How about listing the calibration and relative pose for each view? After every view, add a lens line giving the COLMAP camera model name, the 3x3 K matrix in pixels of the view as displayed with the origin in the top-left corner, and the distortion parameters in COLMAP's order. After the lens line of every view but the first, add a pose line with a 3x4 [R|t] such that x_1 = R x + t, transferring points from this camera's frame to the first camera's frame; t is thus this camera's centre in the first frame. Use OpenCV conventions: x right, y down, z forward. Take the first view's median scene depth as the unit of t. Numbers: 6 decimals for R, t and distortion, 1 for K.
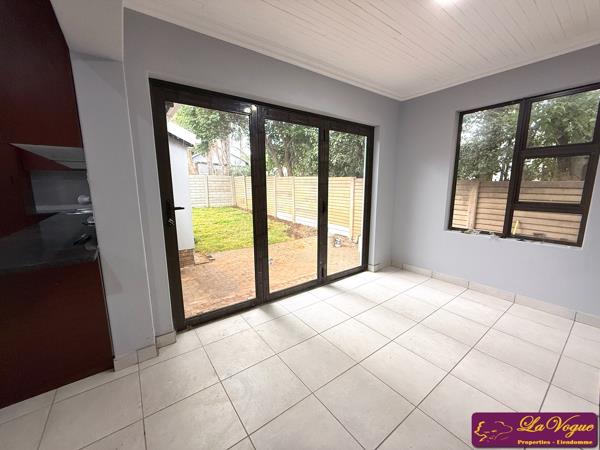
lens RADIAL K [[240.3, 0, 299.5], [0, 240.3, 223.8], [0, 0, 1]] dist [0.004118, 0.000693]
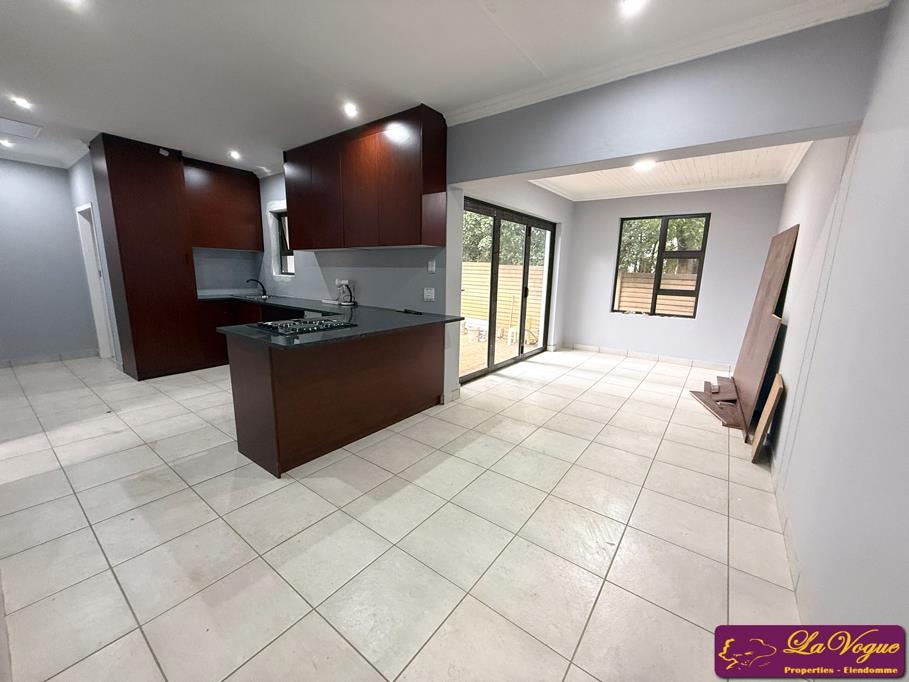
lens RADIAL K [[364.0, 0, 451.0], [0, 364.0, 342.4], [0, 0, 1]] dist [0.004118, 0.000693]
pose [[0.958557, -0.031209, 0.283188, -0.737634], [0.019711, 0.998865, 0.043362, 0.085827], [-0.284220, -0.035983, 0.958084, -0.588109]]
